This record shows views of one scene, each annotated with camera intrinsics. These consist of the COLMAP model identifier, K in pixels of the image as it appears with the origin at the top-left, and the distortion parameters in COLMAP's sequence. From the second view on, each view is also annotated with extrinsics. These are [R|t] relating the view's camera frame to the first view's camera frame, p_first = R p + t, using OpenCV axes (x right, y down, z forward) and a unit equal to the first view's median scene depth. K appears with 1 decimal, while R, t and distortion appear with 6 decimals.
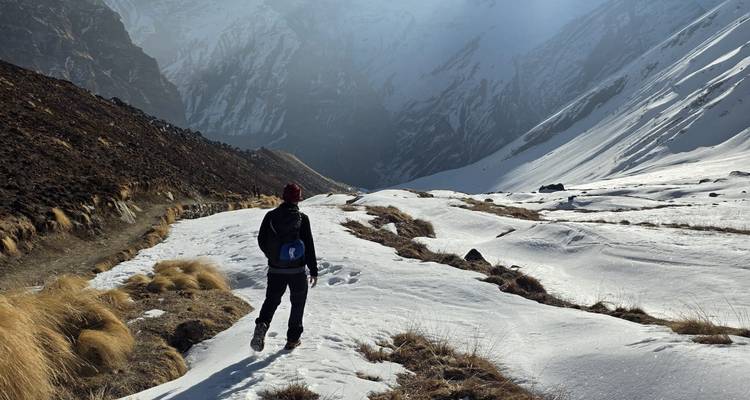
lens RADIAL K [[519.3, 0, 376.5], [0, 519.3, 196.4], [0, 0, 1]] dist [0.086969, -0.050411]
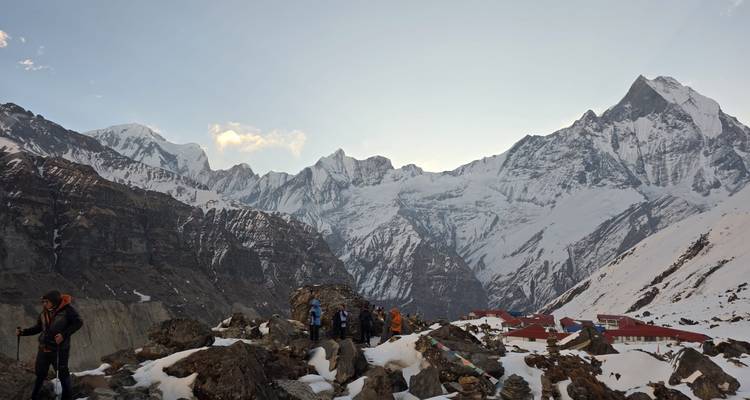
lens RADIAL K [[501.5, 0, 355.2], [0, 501.5, 194.8], [0, 0, 1]] dist [0.029784, -0.024771]
pose [[0.961895, -0.055705, -0.267686, 0.078777], [-0.020639, 0.961440, -0.274239, -0.003589], [0.272641, 0.269313, 0.923654, -0.498105]]
